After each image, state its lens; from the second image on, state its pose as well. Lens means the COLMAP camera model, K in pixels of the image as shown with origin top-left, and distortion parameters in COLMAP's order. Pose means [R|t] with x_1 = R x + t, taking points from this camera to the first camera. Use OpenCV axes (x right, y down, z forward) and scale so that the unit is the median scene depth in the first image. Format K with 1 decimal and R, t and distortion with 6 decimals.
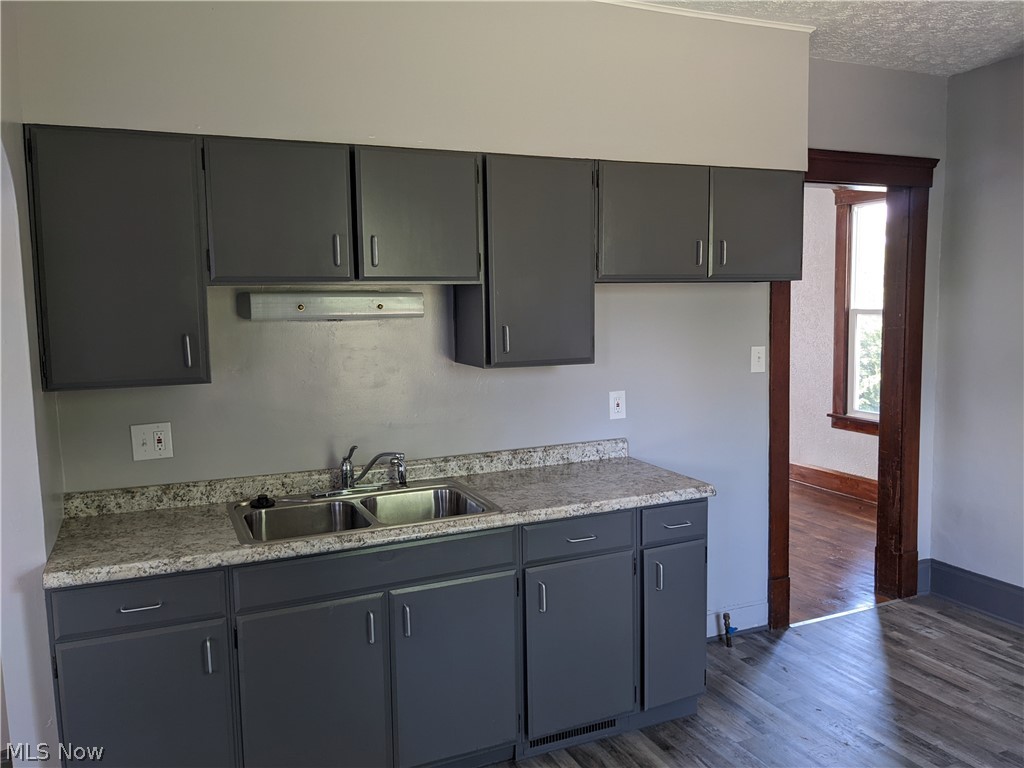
lens RADIAL K [[818.6, 0, 512.1], [0, 818.6, 381.8], [0, 0, 1]] dist [0.063341, -0.081041]
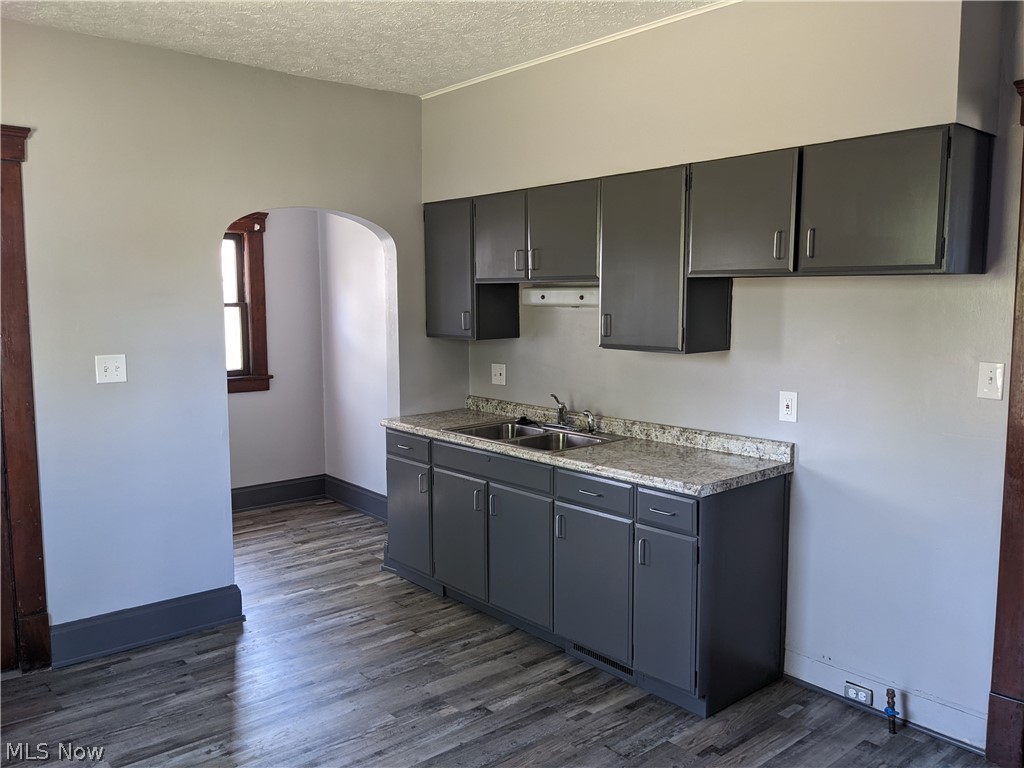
lens RADIAL K [[818.6, 0, 511.7], [0, 818.6, 385.1], [0, 0, 1]] dist [0.063341, -0.081041]
pose [[0.278512, 0.119907, -0.952918, 0.998382], [-0.098123, 0.990537, 0.095962, -0.059306], [0.955407, 0.066776, 0.287642, 0.450788]]
